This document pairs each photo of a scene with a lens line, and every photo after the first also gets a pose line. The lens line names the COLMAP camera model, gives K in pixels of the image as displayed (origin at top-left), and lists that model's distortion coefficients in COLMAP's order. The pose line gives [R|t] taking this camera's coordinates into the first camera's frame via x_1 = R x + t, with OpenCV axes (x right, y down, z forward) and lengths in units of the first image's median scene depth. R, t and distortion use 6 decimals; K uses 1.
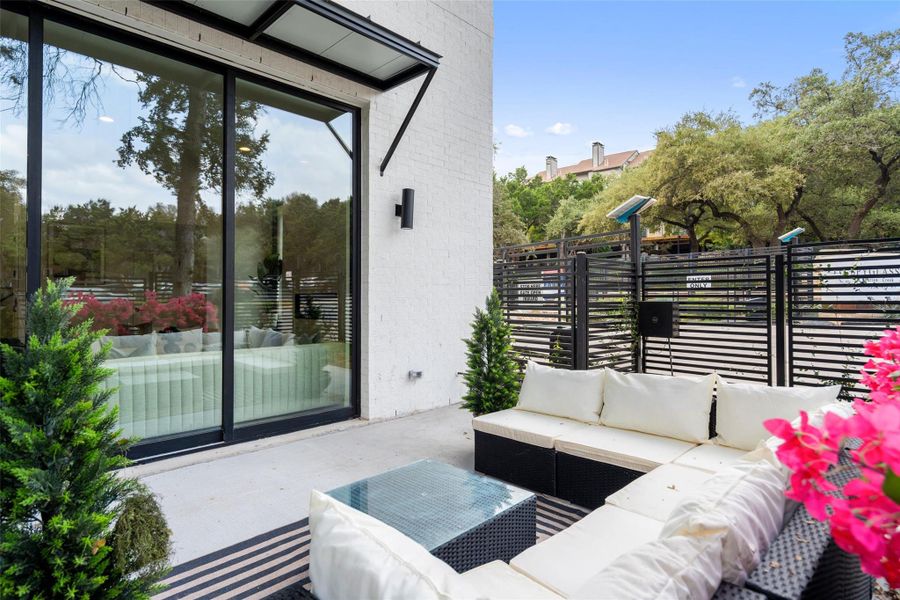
lens RADIAL K [[482.1, 0, 446.6], [0, 482.1, 297.8], [0, 0, 1]] dist [0.003602, 0.000492]
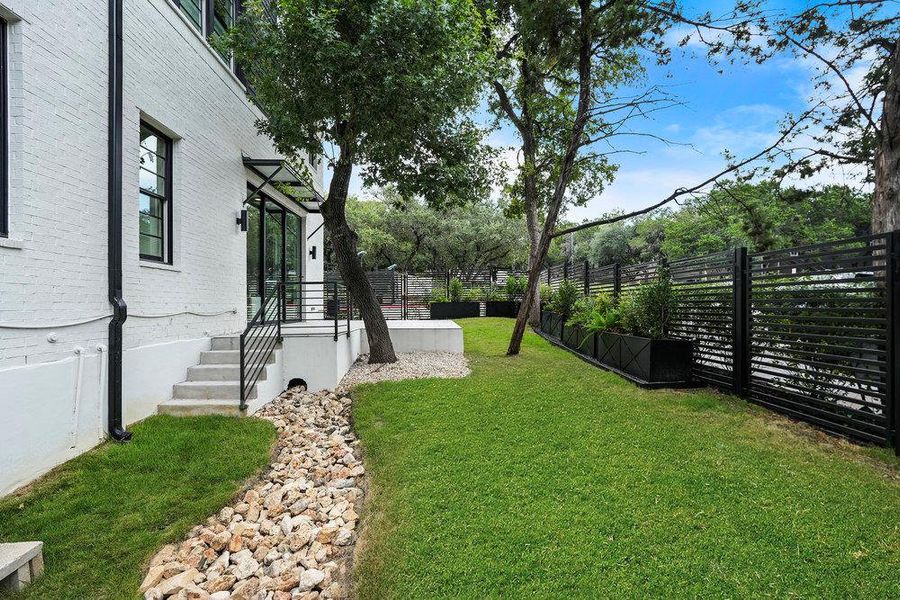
lens RADIAL K [[415.6, 0, 450.1], [0, 415.6, 301.8], [0, 0, 1]] dist [-0.000823, -0.000034]
pose [[0.681778, 0.014204, 0.731421, -0.264071], [-0.005642, 0.999884, -0.014158, 0.029481], [-0.731537, 0.005527, 0.681779, -0.263940]]
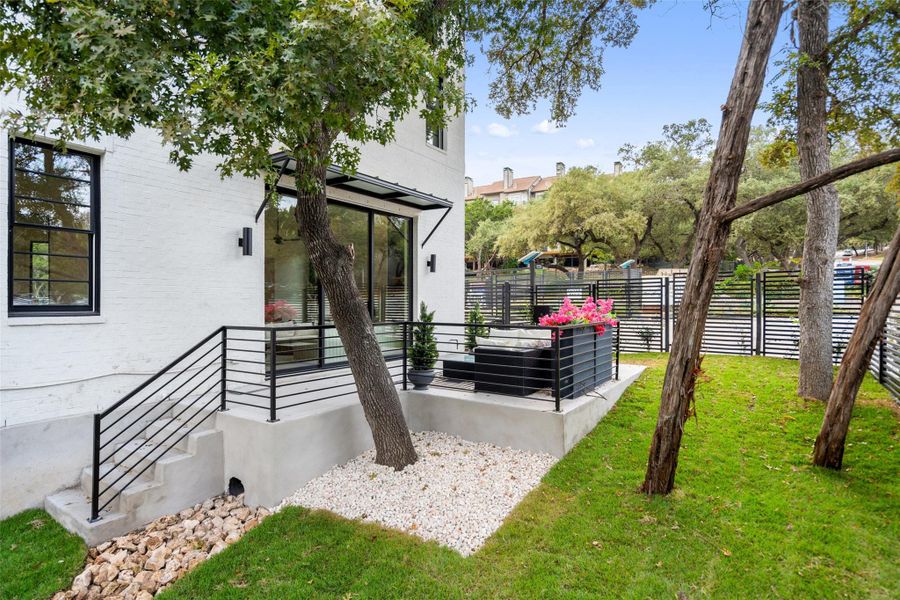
lens RADIAL K [[482.1, 0, 454.2], [0, 482.1, 304.1], [0, 0, 1]] dist [0.003602, 0.000492]
pose [[0.980737, 0.002391, 0.195320, -0.079385], [-0.003358, 0.999984, 0.004620, -0.000889], [-0.195305, -0.005187, 0.980729, -0.230138]]
